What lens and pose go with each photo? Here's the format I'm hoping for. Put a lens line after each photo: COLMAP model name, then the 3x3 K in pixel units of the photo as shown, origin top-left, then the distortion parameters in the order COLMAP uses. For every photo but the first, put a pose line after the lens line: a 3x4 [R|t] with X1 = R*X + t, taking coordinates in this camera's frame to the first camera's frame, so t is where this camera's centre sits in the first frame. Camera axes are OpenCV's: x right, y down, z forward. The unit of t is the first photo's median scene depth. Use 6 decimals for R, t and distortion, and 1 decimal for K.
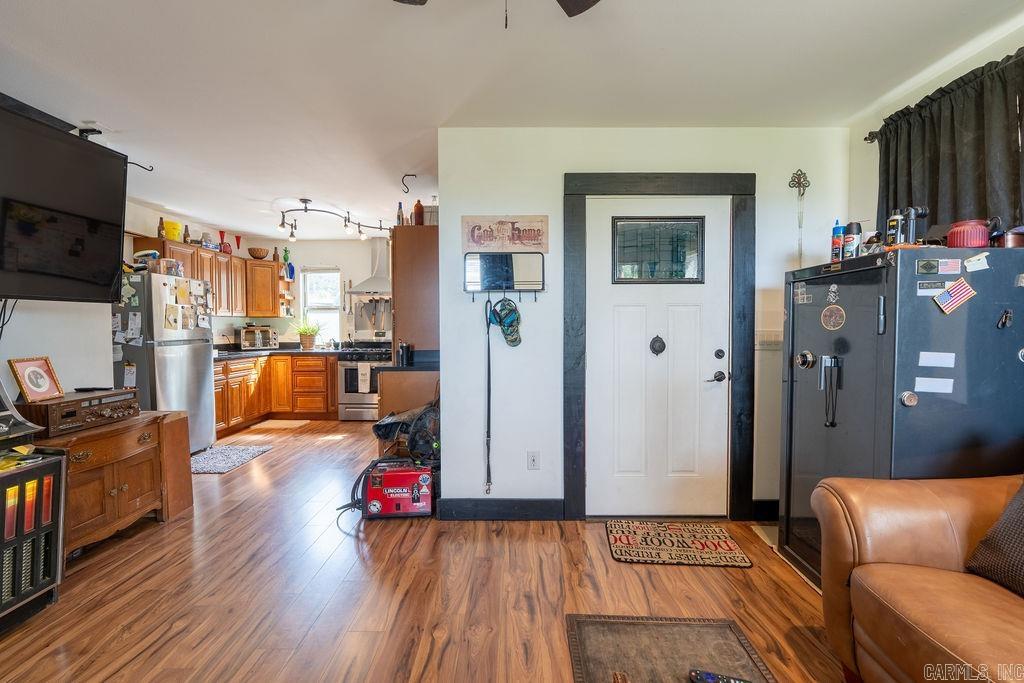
lens RADIAL K [[457.7, 0, 510.3], [0, 457.7, 342.3], [0, 0, 1]] dist [-0.007263, 0.001083]
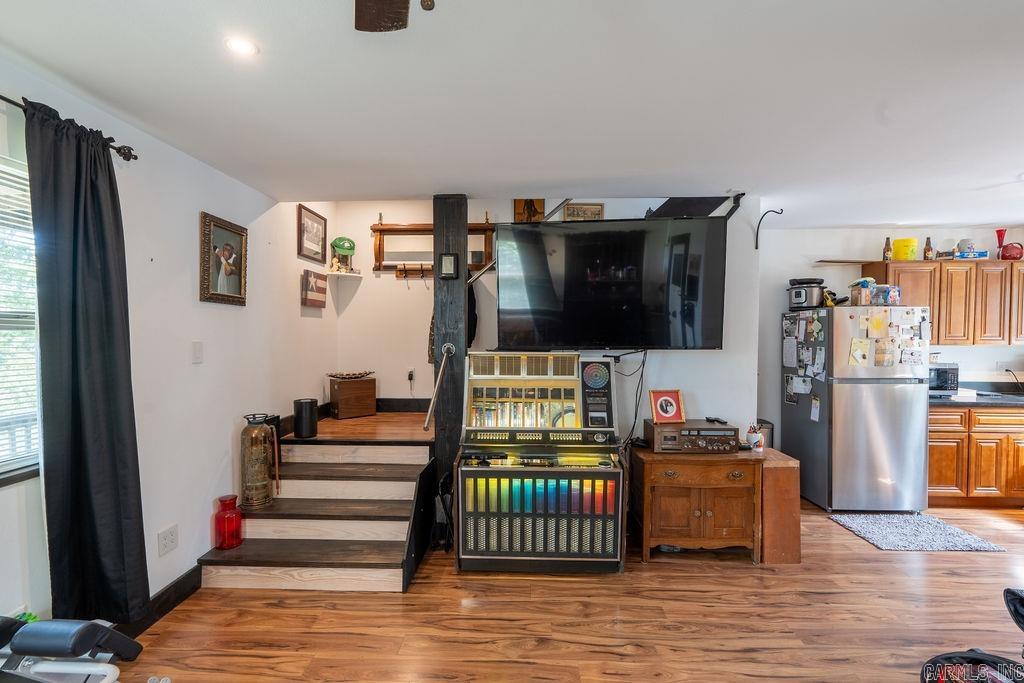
lens RADIAL K [[457.7, 0, 510.3], [0, 457.7, 342.3], [0, 0, 1]] dist [-0.007263, 0.001083]
pose [[-0.033808, 0.025775, -0.999096, 0.256720], [-0.037188, 0.998943, 0.027029, -0.103535], [0.998736, 0.038069, -0.032814, 0.471685]]
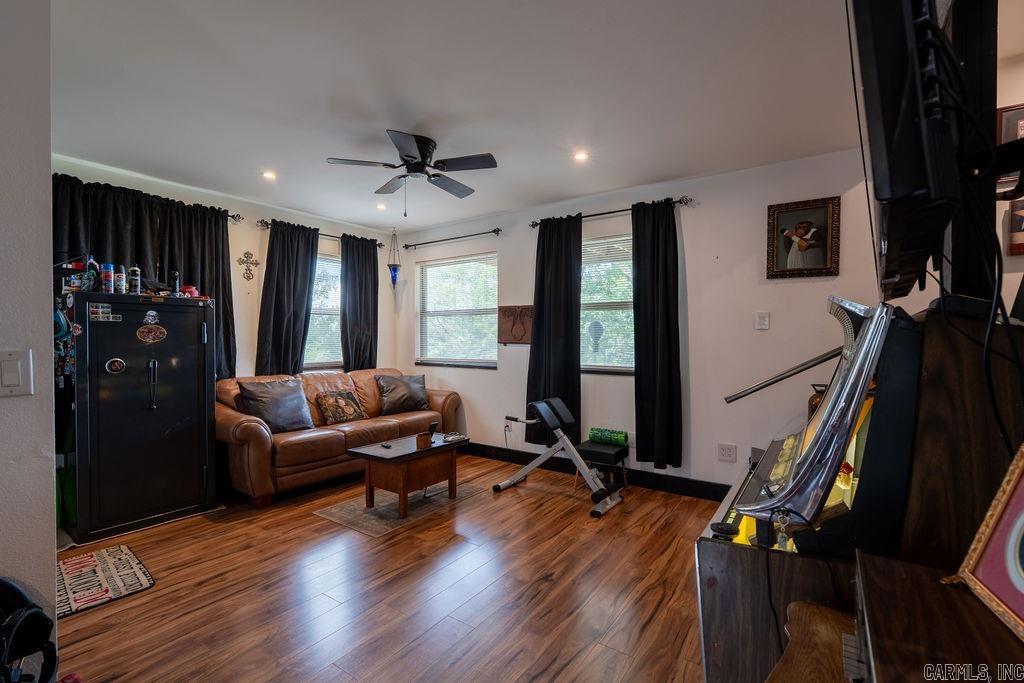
lens RADIAL K [[457.7, 0, 510.3], [0, 457.7, 342.3], [0, 0, 1]] dist [-0.007263, 0.001083]
pose [[-0.821930, -0.003045, 0.569580, -0.767110], [0.023147, 0.998981, 0.038744, -0.040117], [-0.569118, 0.045029, -0.821022, 1.114878]]
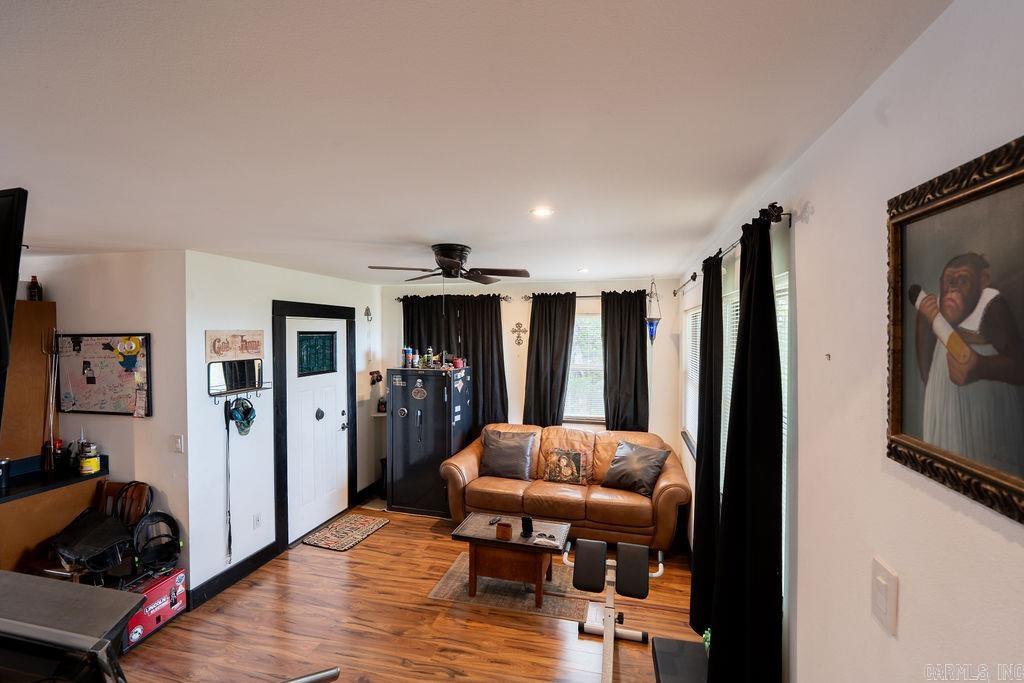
lens RADIAL K [[457.7, 0, 510.3], [0, 457.7, 342.3], [0, 0, 1]] dist [-0.007263, 0.001083]
pose [[0.240200, -0.019434, 0.970529, -1.018215], [0.033932, 0.999357, 0.011613, -0.232753], [-0.970130, 0.030142, 0.240704, -0.005035]]
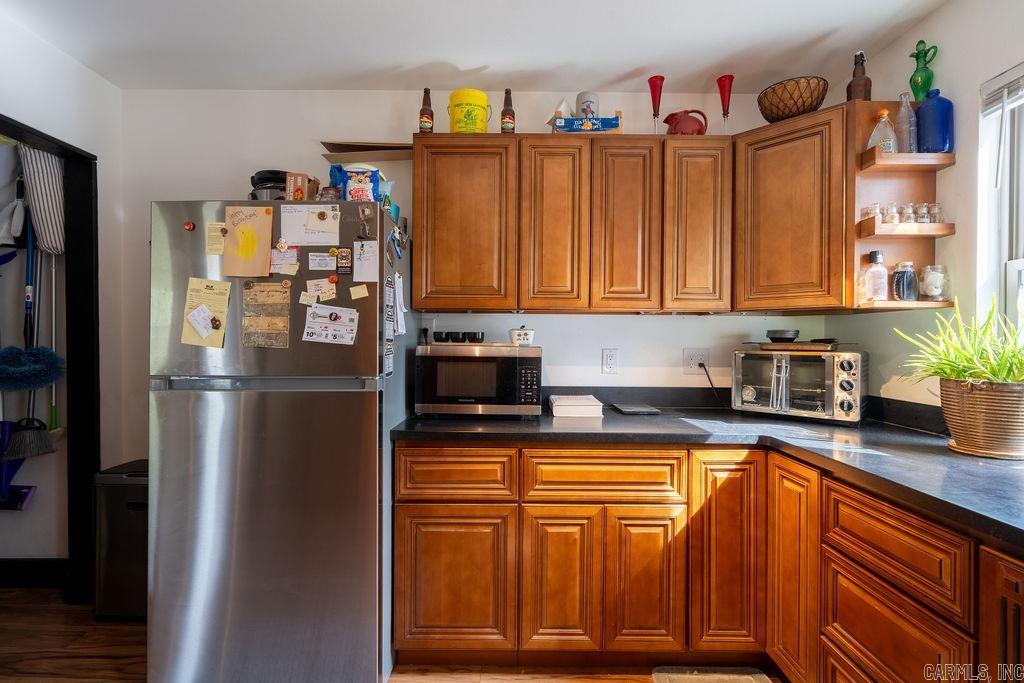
lens RADIAL K [[457.7, 0, 510.3], [0, 457.7, 342.3], [0, 0, 1]] dist [-0.007263, 0.001083]
pose [[0.009390, 0.009010, -0.999915, -0.519074], [-0.041729, 0.999092, 0.008611, -0.062875], [0.999085, 0.041645, 0.009757, 1.734859]]
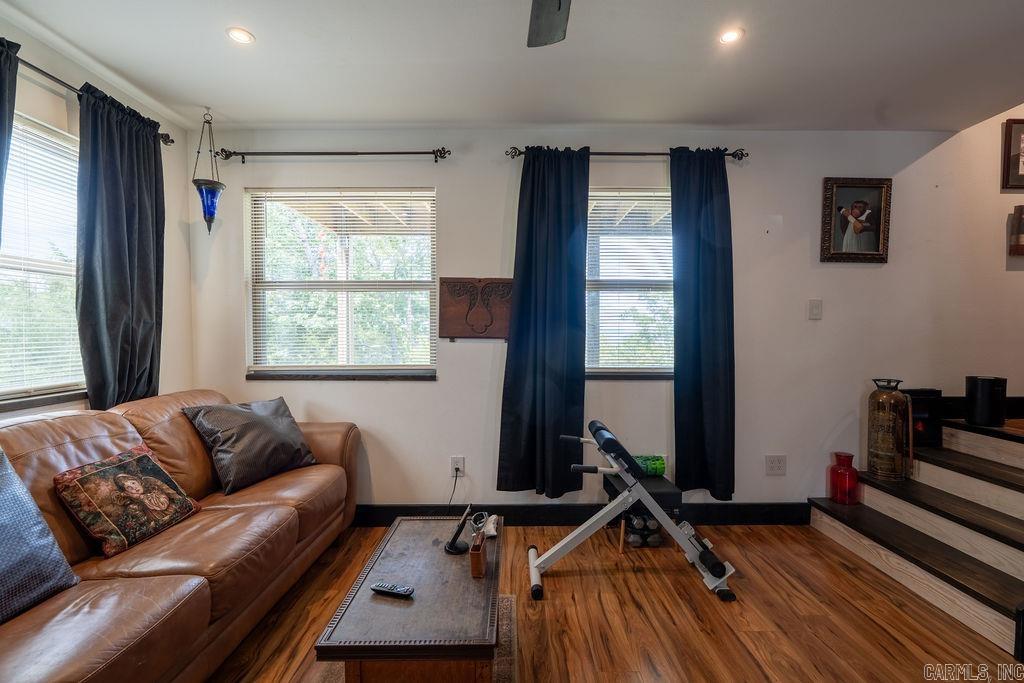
lens RADIAL K [[457.7, 0, 510.3], [0, 457.7, 342.3], [0, 0, 1]] dist [-0.007263, 0.001083]
pose [[-0.999942, 0.002524, -0.010459, 0.041349], [0.001841, 0.997893, 0.064853, -0.029412], [0.010601, 0.064830, -0.997840, 0.808180]]
